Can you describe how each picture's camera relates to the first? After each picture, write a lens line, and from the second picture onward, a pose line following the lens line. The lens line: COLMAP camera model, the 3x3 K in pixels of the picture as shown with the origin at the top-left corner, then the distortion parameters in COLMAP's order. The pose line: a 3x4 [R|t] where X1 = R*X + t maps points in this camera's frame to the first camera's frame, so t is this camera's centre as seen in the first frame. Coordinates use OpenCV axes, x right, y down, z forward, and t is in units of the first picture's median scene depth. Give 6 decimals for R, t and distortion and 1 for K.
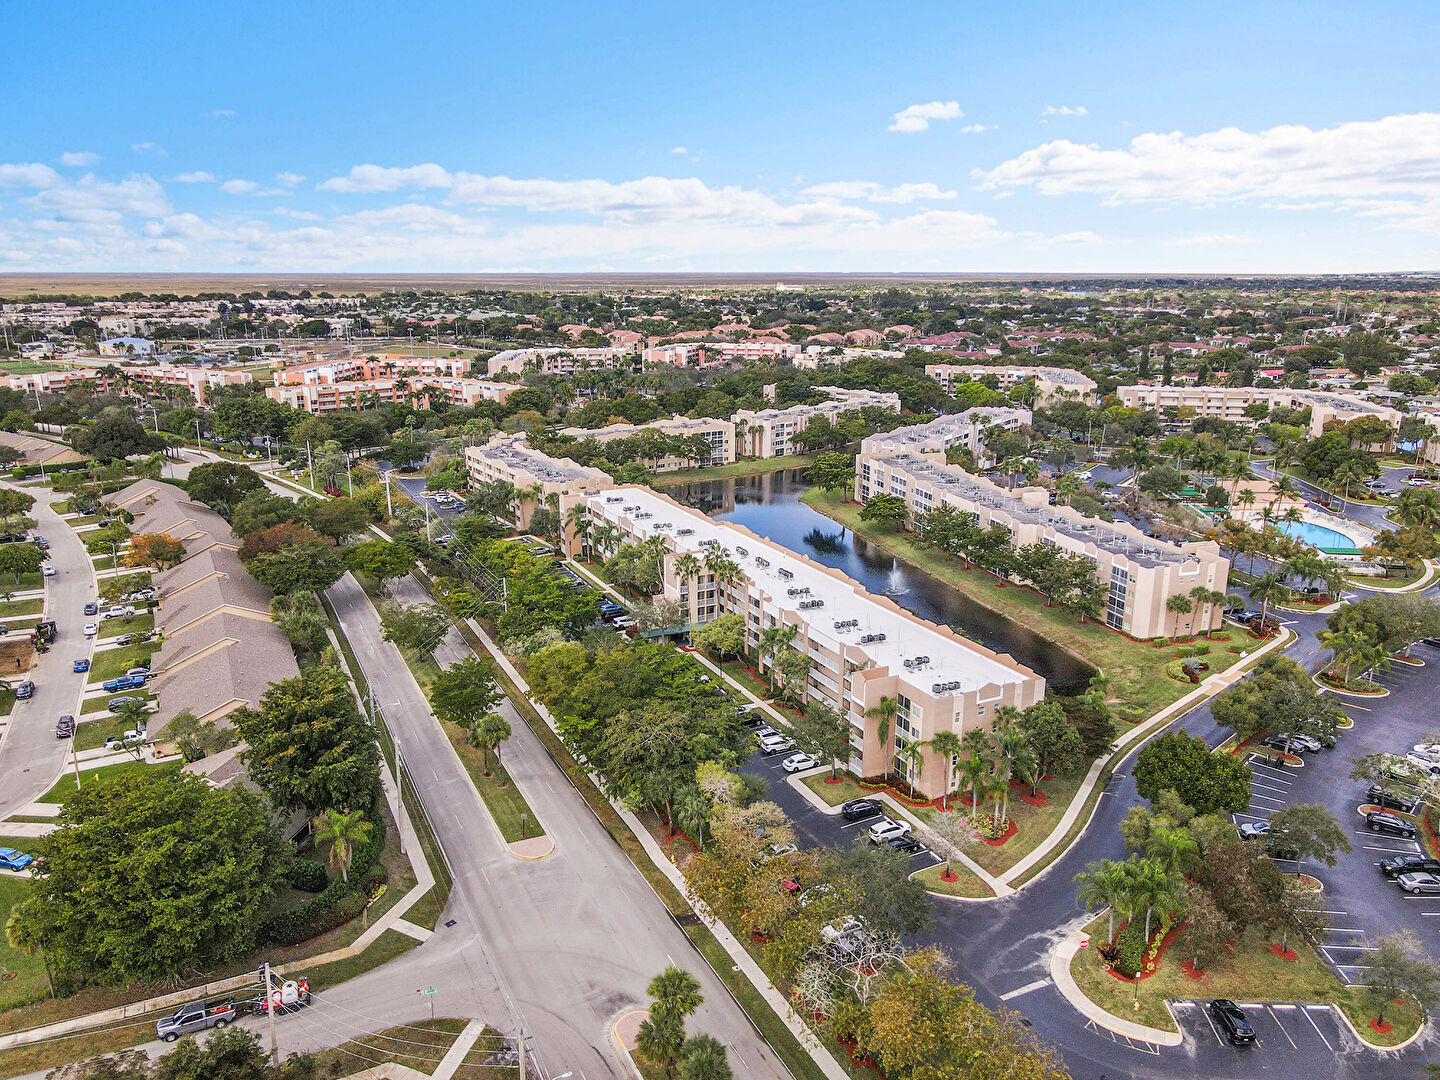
lens RADIAL K [[1015.4, 0, 720.0], [0, 1015.4, 540.0], [0, 0, 1]] dist [0.027462, 0.000510]
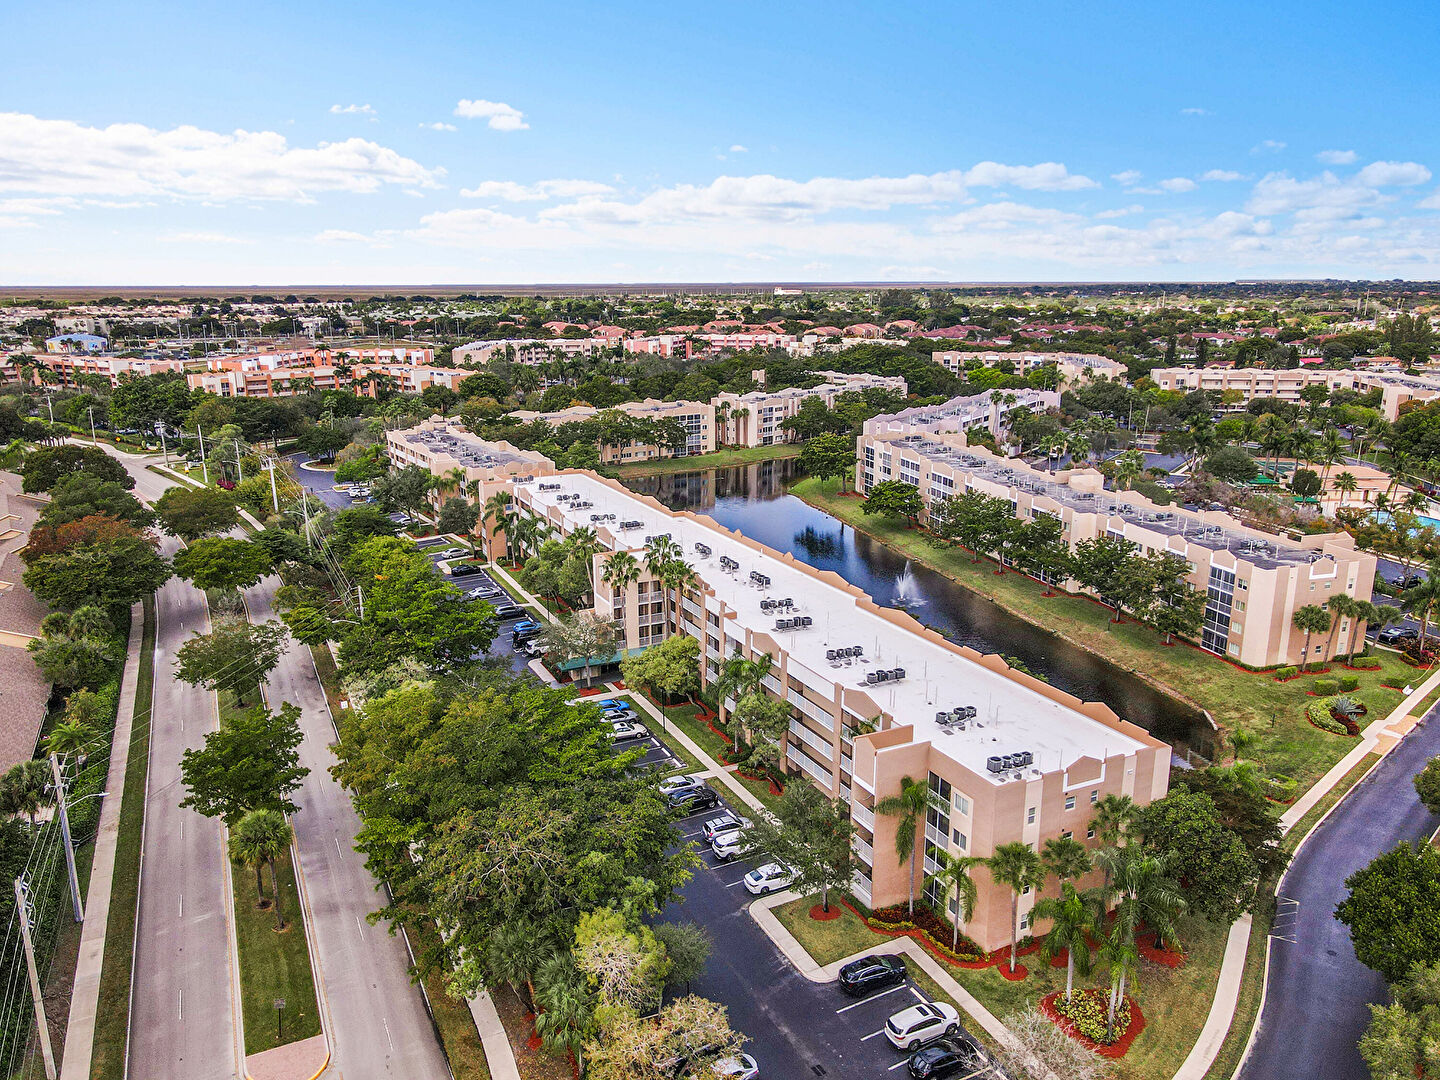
lens RADIAL K [[1015.4, 0, 720.0], [0, 1015.4, 540.0], [0, 0, 1]] dist [0.027462, 0.000510]
pose [[0.999989, -0.004610, -0.000571, 0.030932], [0.004604, 0.999937, -0.010259, 0.010900], [0.000618, 0.010256, 0.999947, 0.238202]]
